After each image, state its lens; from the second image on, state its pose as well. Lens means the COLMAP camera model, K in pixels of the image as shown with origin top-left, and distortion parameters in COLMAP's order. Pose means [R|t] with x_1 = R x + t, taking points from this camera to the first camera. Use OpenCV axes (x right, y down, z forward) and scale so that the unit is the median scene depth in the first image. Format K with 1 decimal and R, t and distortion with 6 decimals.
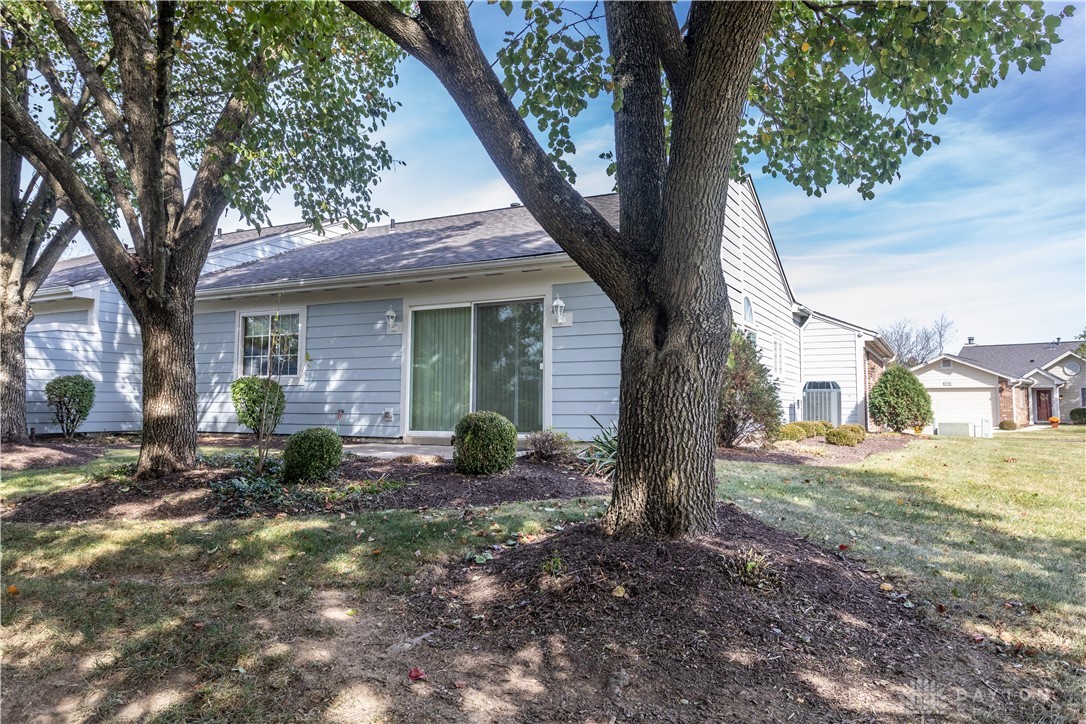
lens RADIAL K [[771.1, 0, 540.2], [0, 771.1, 369.2], [0, 0, 1]] dist [0.009224, 0.005051]
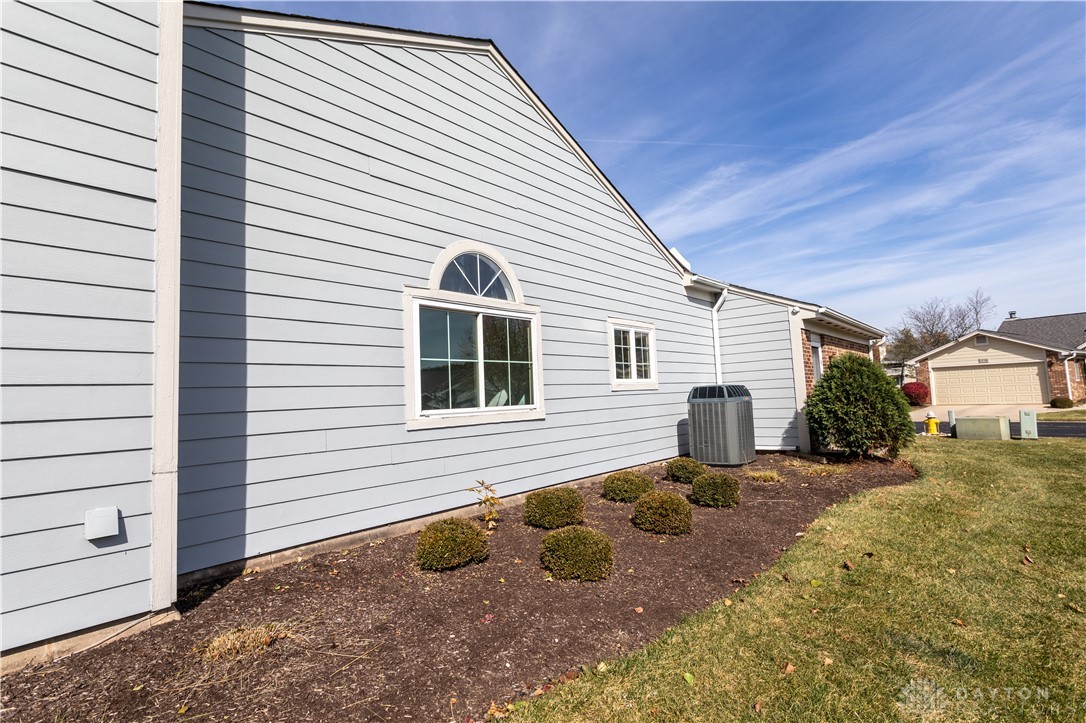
lens RADIAL K [[544.8, 0, 538.5], [0, 544.8, 359.1], [0, 0, 1]] dist [0.016498, -0.001322]
pose [[0.975672, -0.058771, -0.211210, 0.286219], [0.056494, 0.998262, -0.016805, -0.006421], [0.211830, 0.004464, 0.977296, 0.466373]]
